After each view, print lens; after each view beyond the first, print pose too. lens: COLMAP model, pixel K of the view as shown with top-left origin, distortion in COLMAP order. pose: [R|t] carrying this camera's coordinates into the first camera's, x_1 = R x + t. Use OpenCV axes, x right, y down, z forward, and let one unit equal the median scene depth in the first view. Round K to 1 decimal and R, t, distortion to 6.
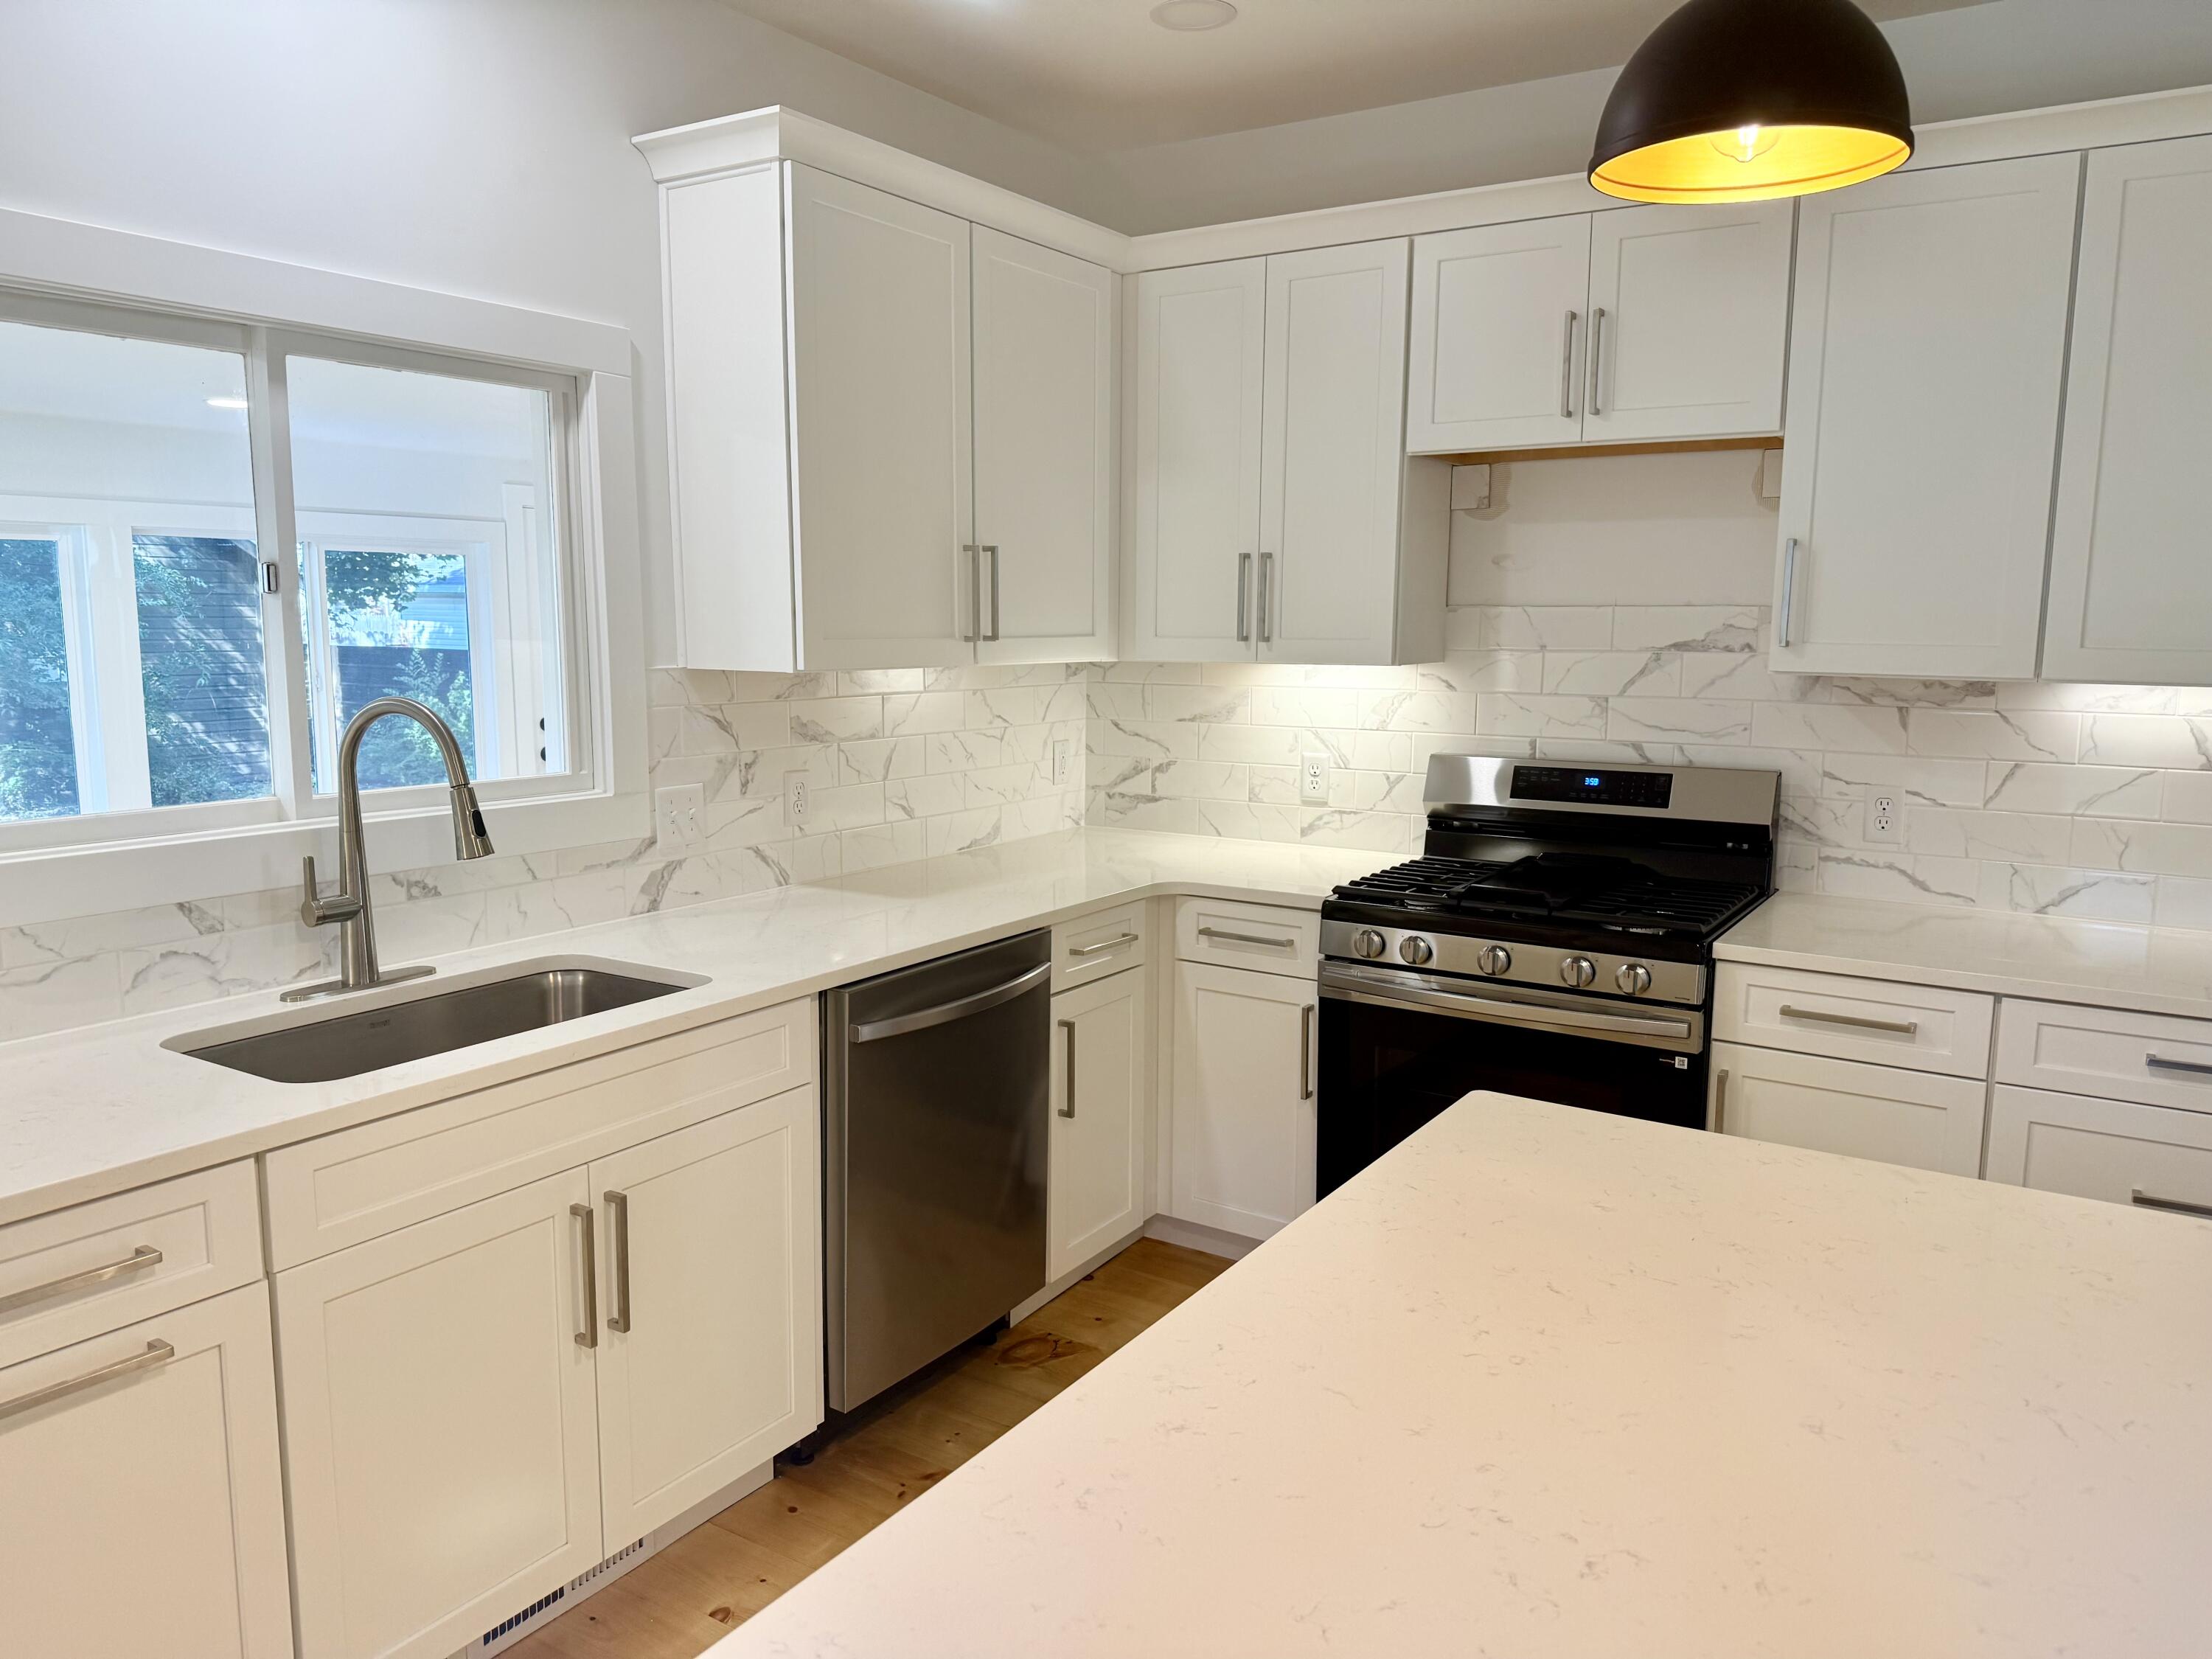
lens RADIAL K [[1549.0, 0, 1104.3], [0, 1549.0, 837.2], [0, 0, 1]] dist [0.063792, -0.061822]
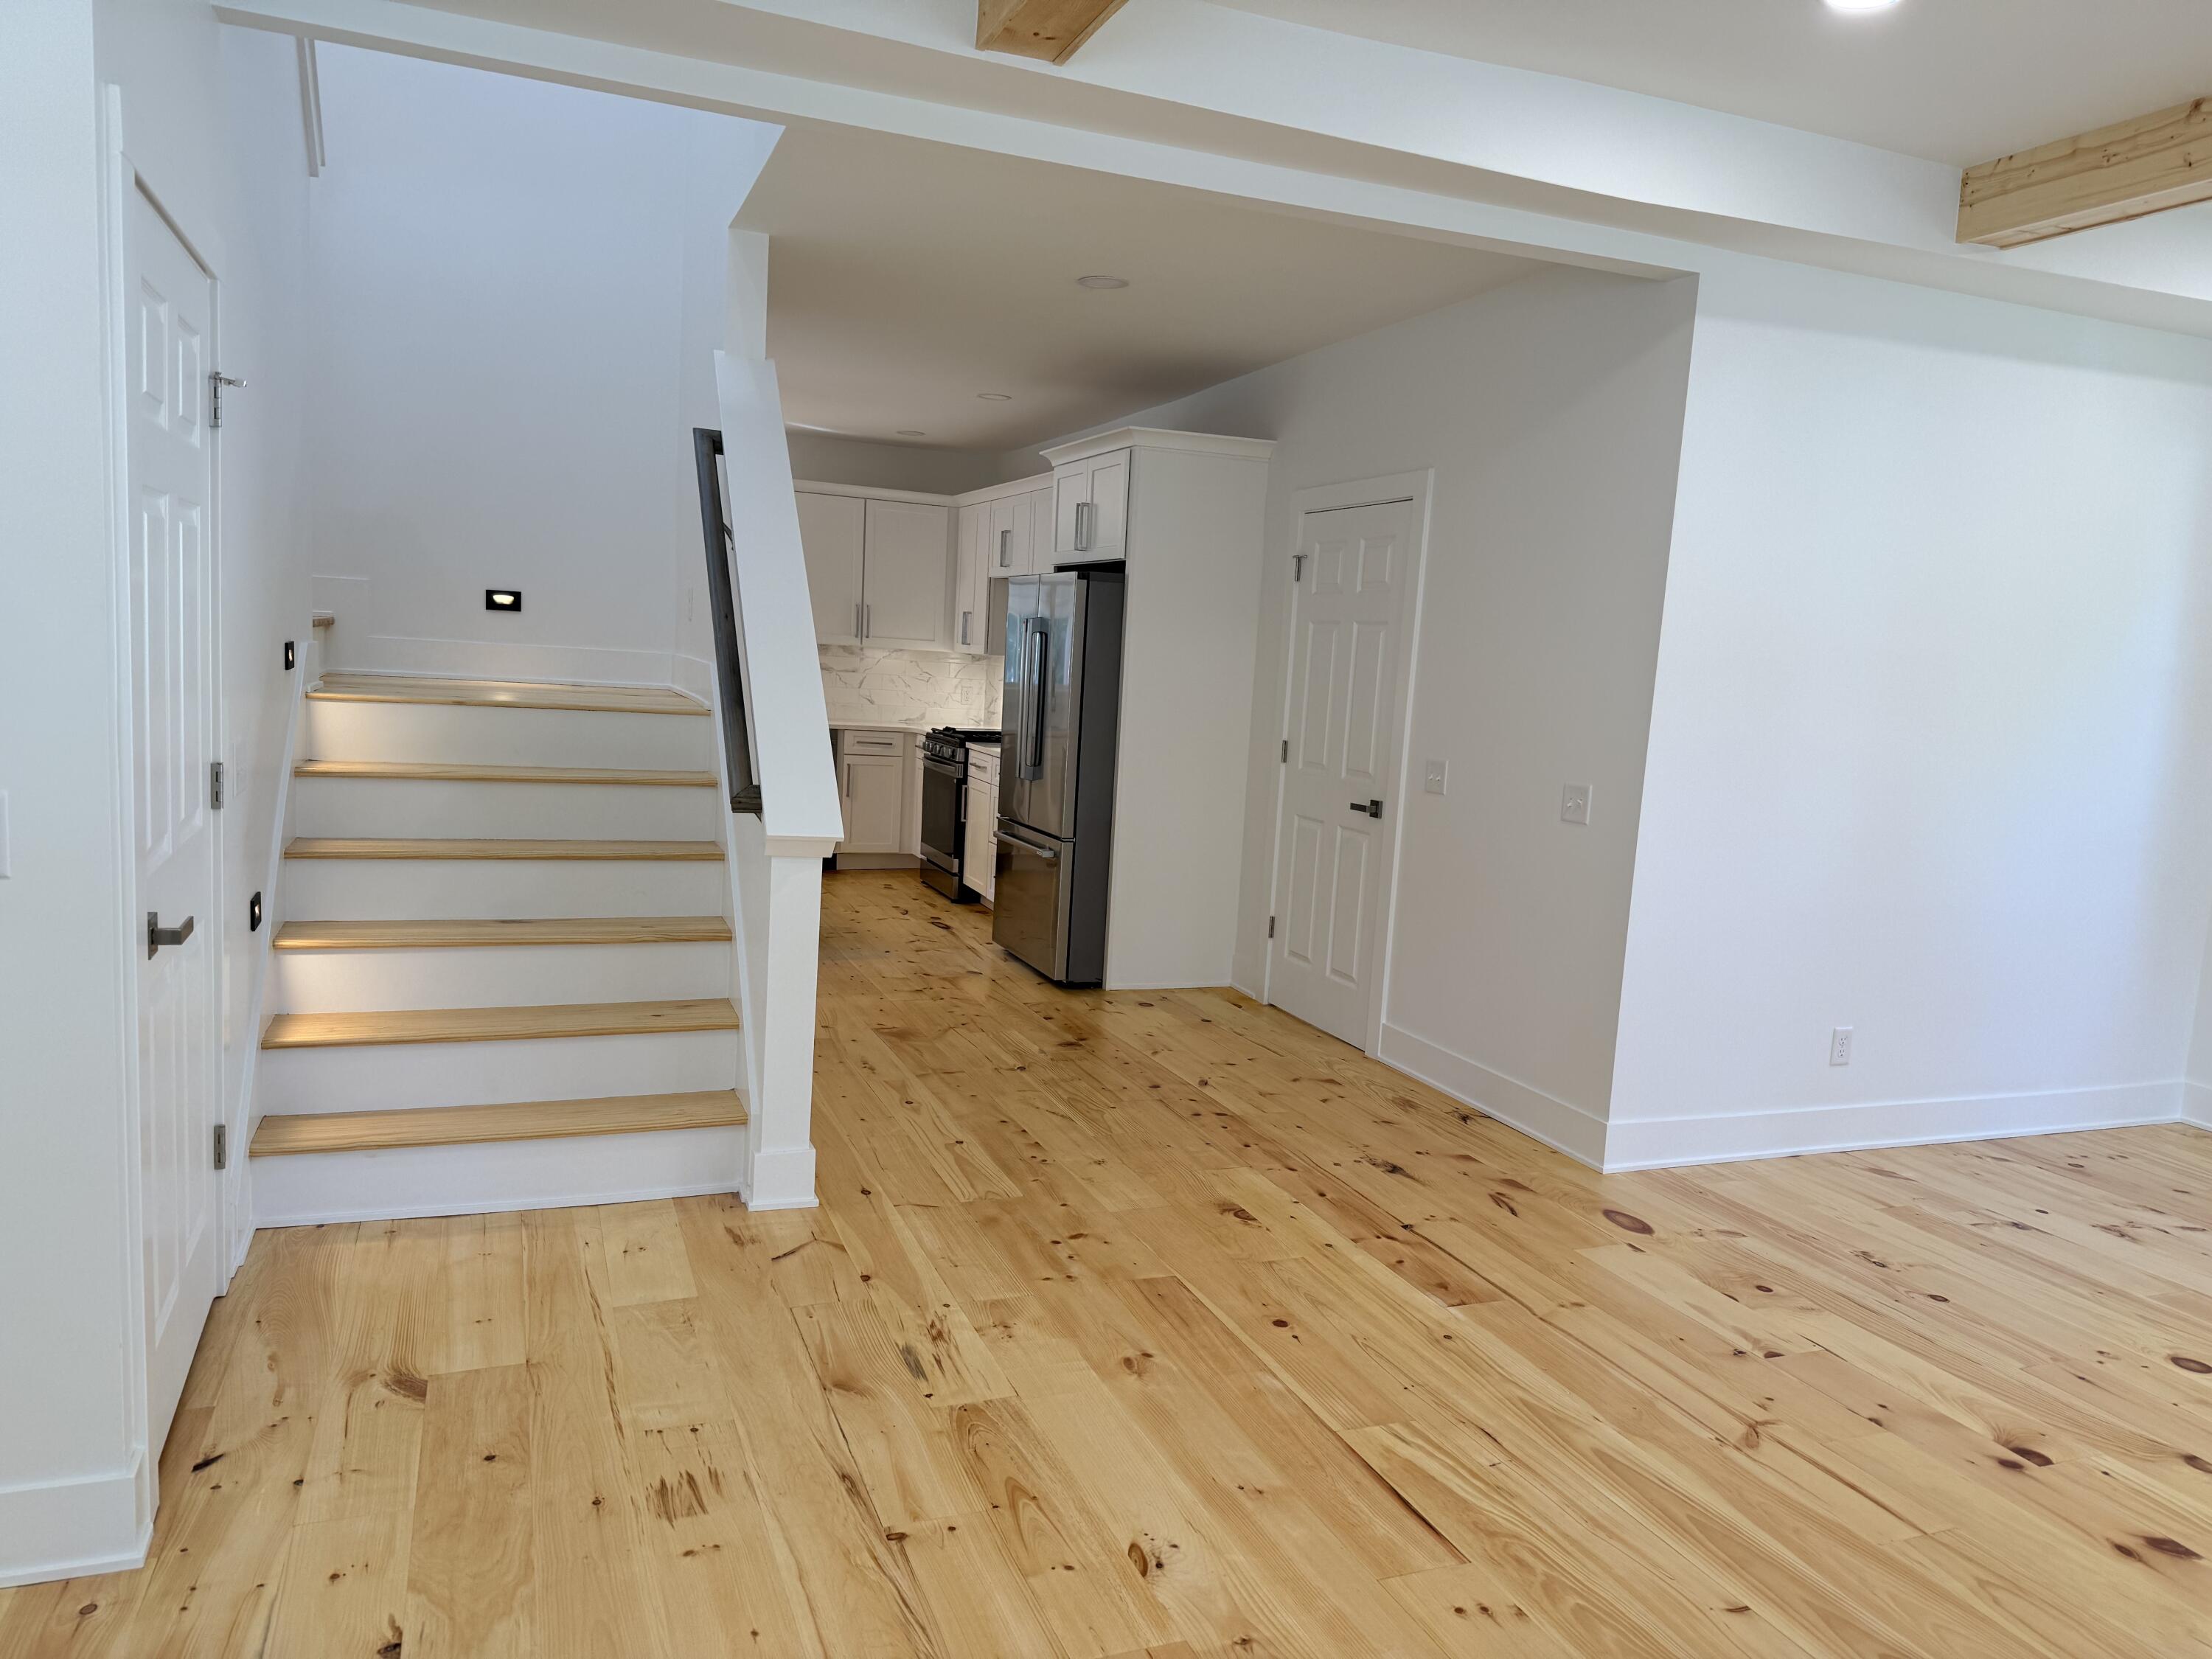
lens RADIAL K [[1549.0, 0, 1113.2], [0, 1549.0, 834.1], [0, 0, 1]] dist [0.063792, -0.061822]
pose [[0.814226, 0.115306, -0.568982, 2.116815], [-0.138776, 0.990322, 0.002100, 0.175680], [0.563717, 0.077251, 0.822347, -1.169971]]
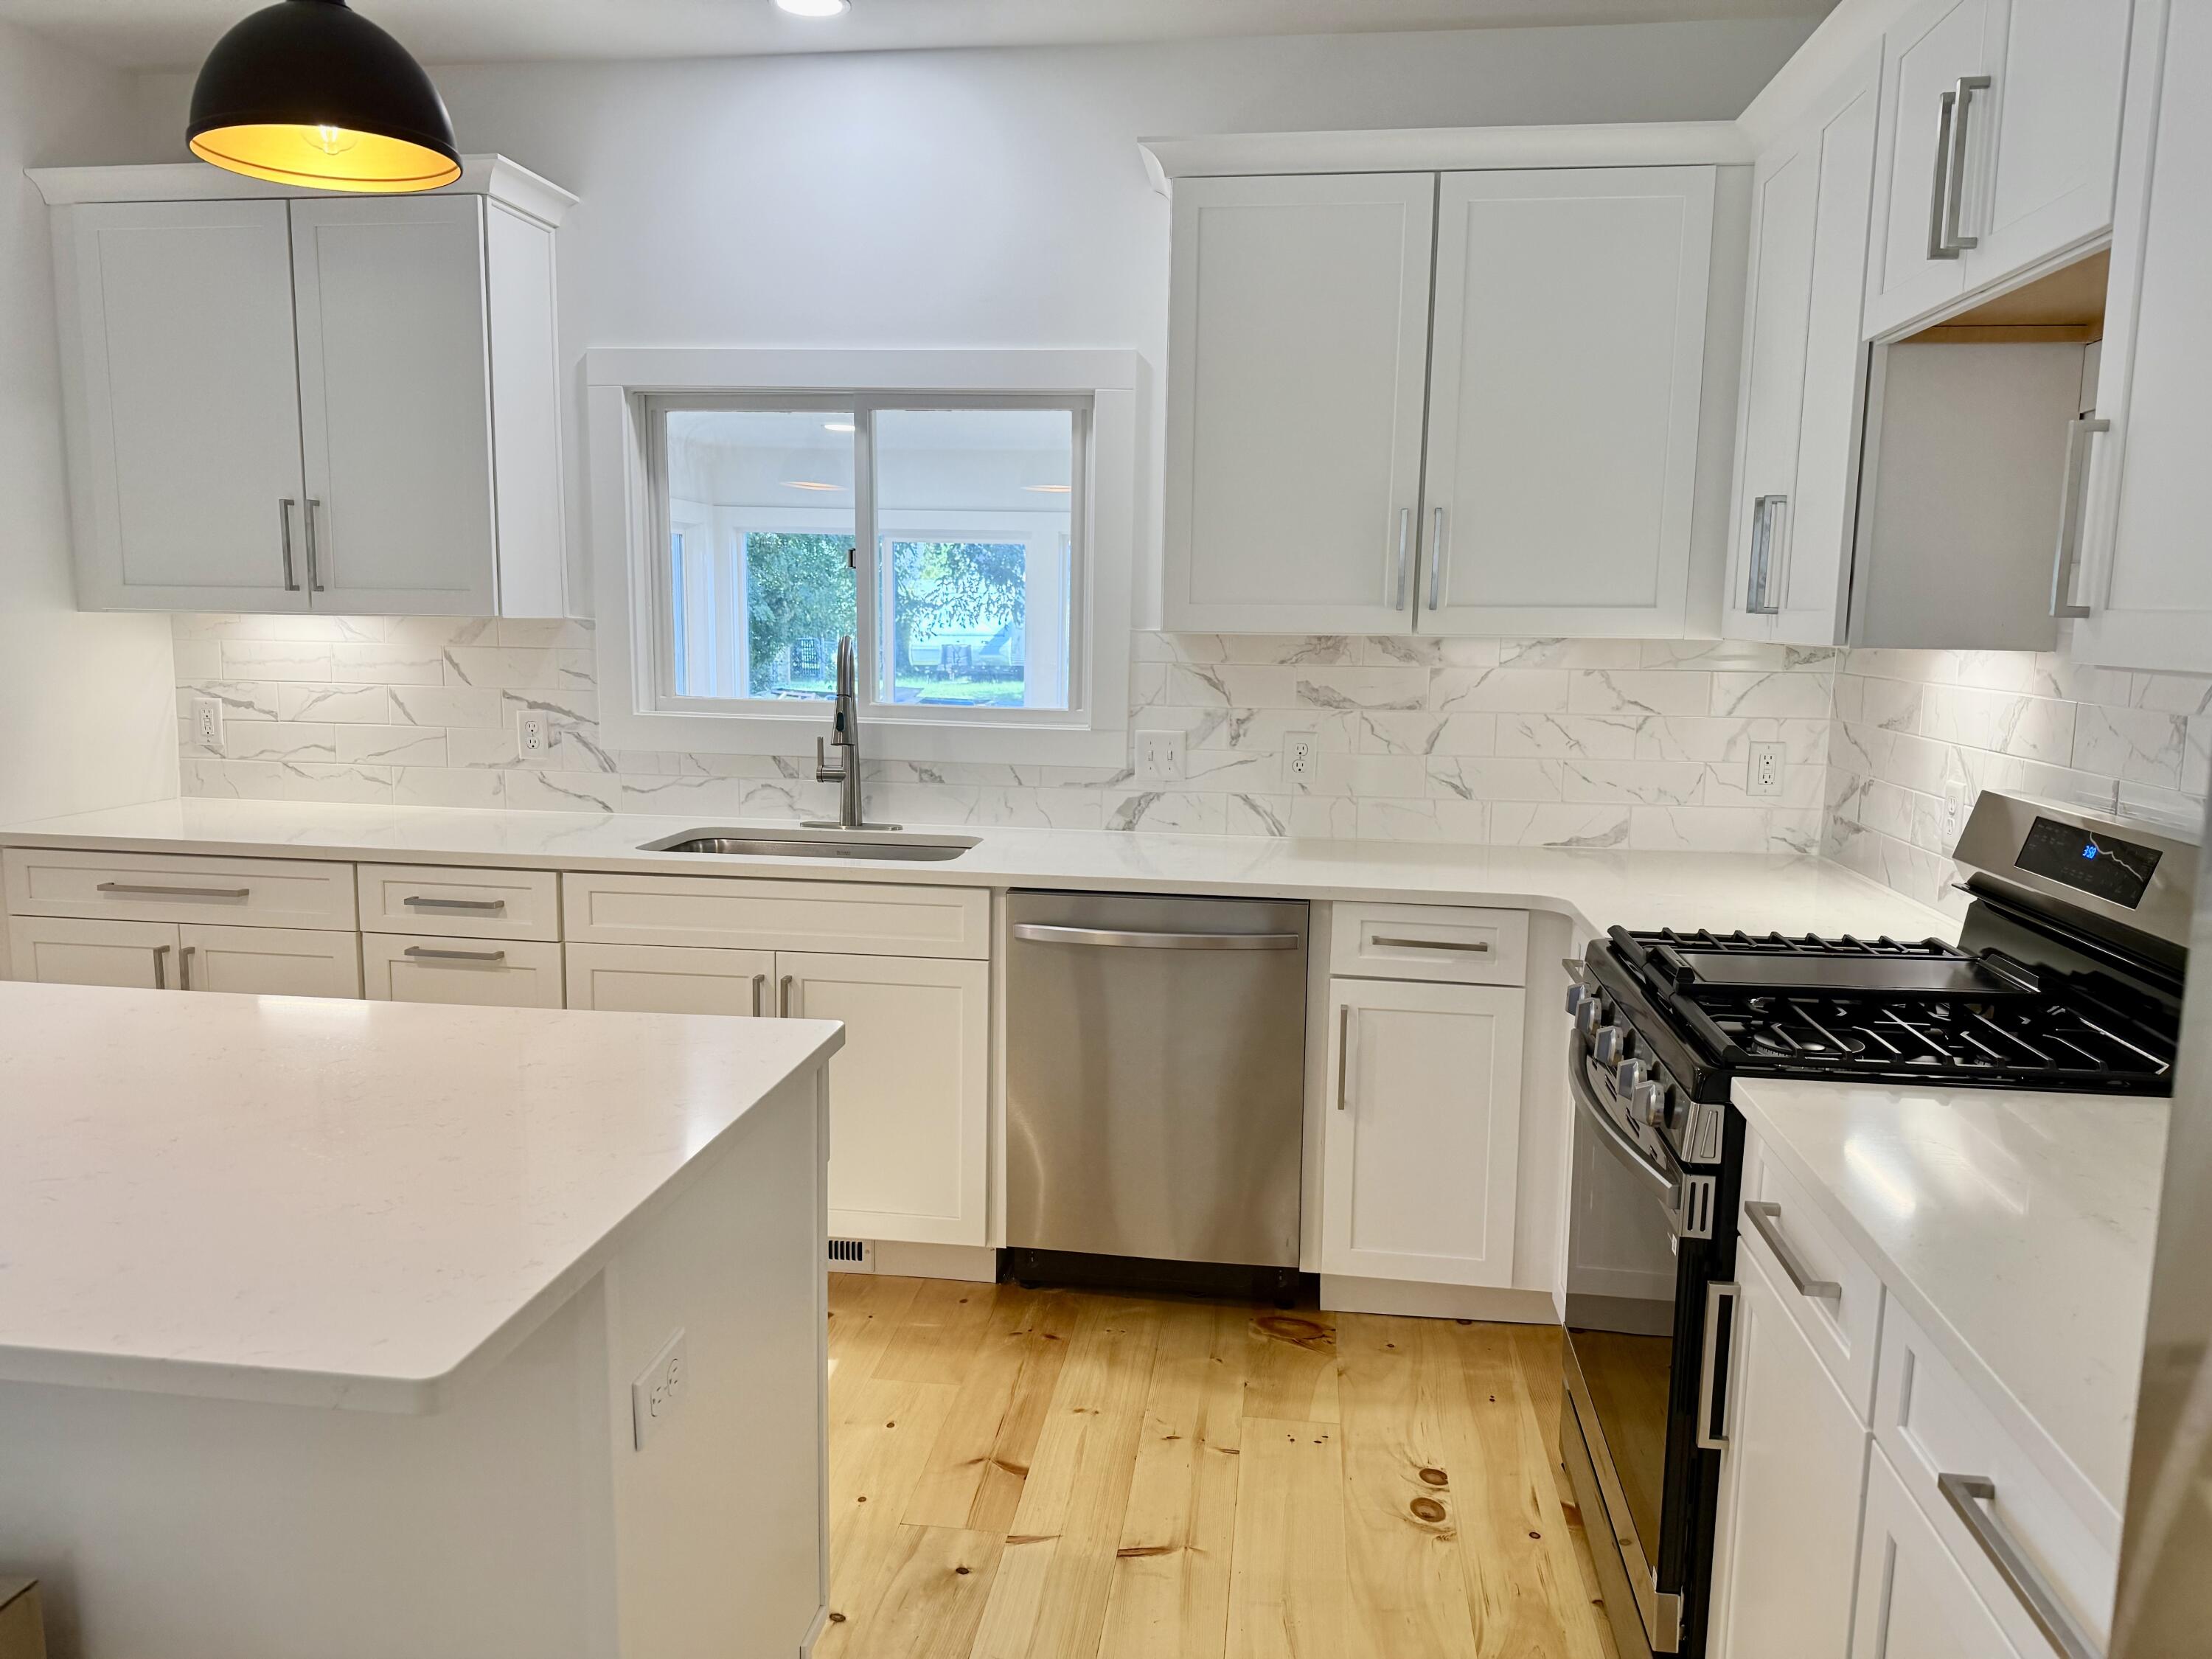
lens RADIAL K [[1549.0, 0, 1088.7], [0, 1549.0, 839.6], [0, 0, 1]] dist [0.063792, -0.061822]
pose [[0.427171, 0.136315, -0.893836, 0.748216], [-0.142358, 0.986380, 0.082395, -0.038948], [0.892894, 0.092048, 0.440758, 0.428346]]
